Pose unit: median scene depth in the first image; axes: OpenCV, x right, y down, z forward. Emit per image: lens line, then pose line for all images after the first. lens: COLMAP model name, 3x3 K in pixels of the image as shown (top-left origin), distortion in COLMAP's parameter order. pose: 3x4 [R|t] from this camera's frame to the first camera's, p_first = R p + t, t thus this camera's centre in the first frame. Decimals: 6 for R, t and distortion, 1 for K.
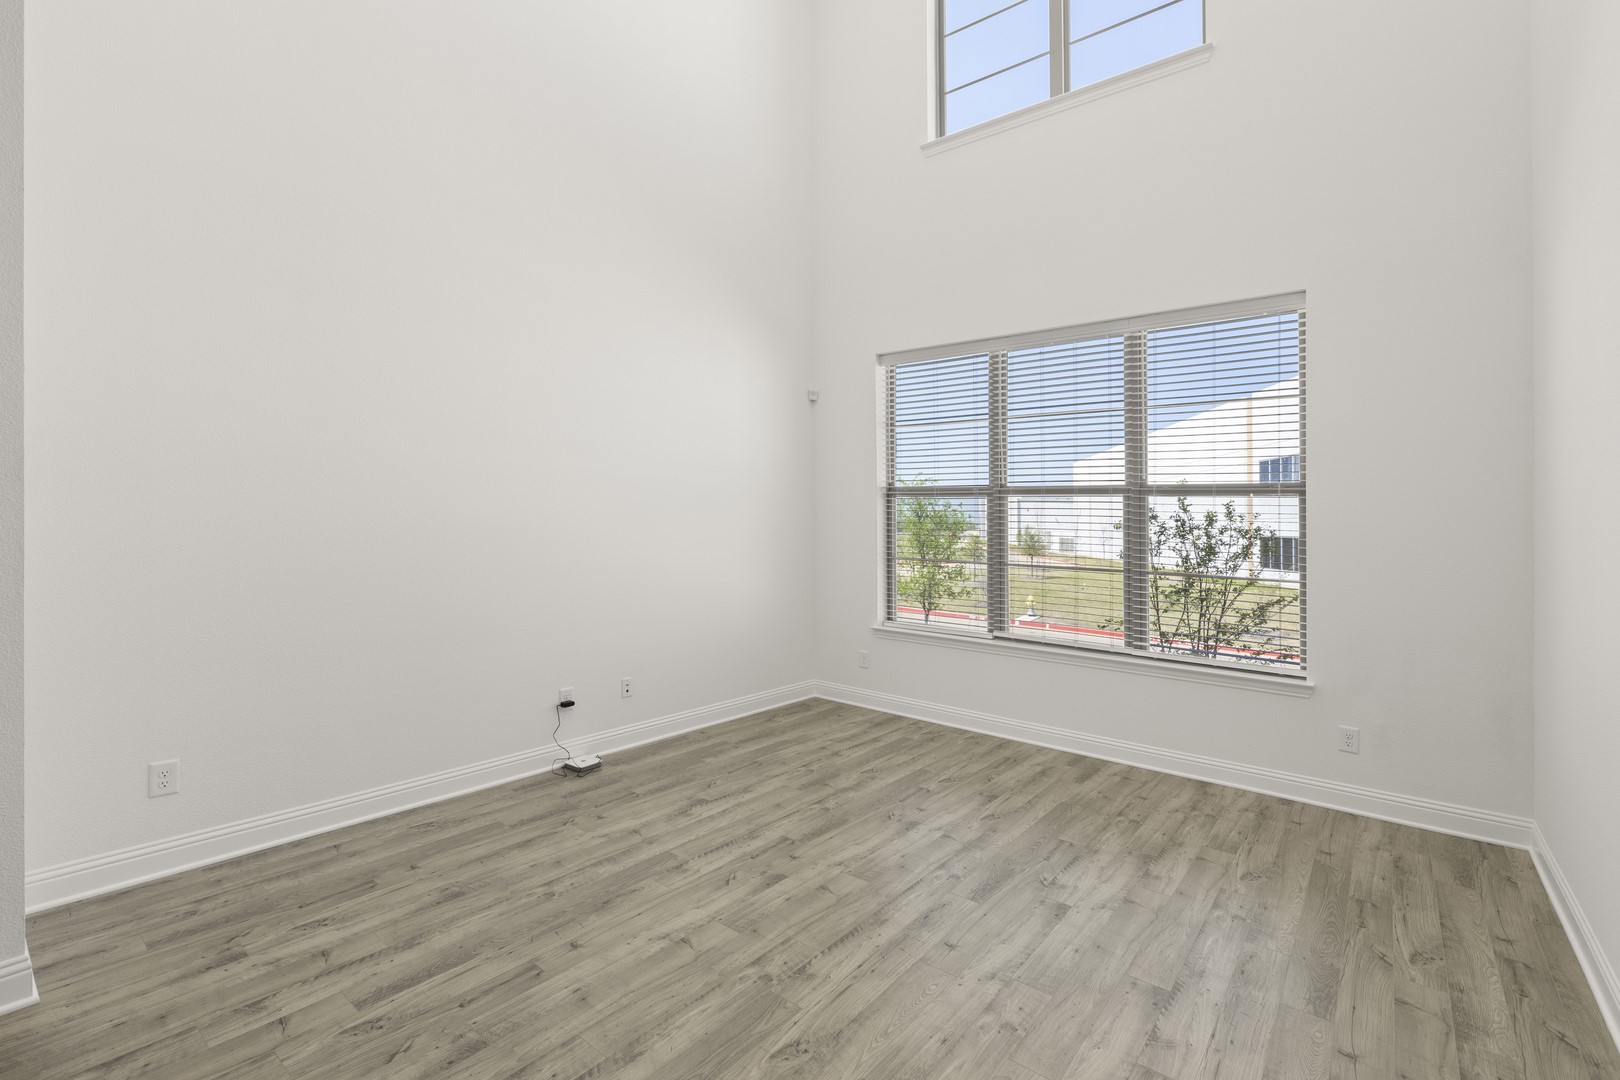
lens RADIAL K [[711.8, 0, 859.6], [0, 711.8, 523.6], [0, 0, 1]] dist [-0.000652, -0.000233]
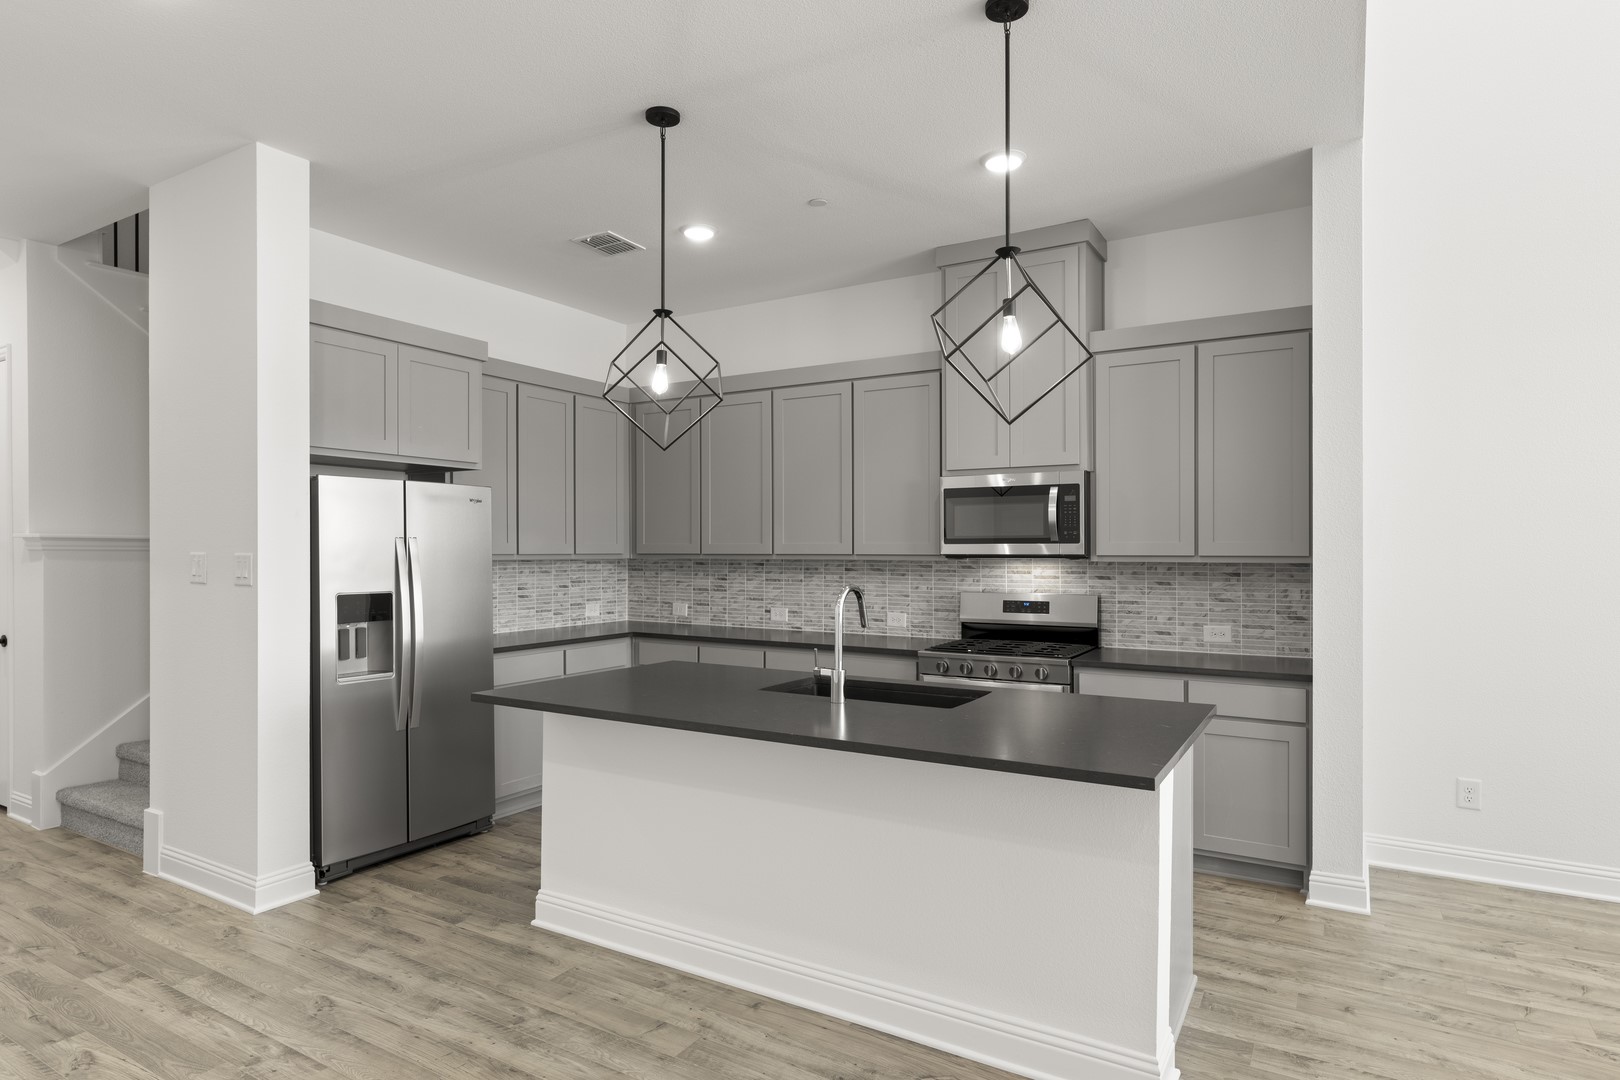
lens RADIAL K [[923.3, 0, 732.2], [0, 923.3, 560.4], [0, 0, 1]] dist [0.001805, -0.001007]
pose [[0.050748, -0.012762, -0.998630, 0.355737], [0.005249, 0.999908, -0.012511, -0.003258], [0.998698, -0.004607, 0.050810, -0.200226]]
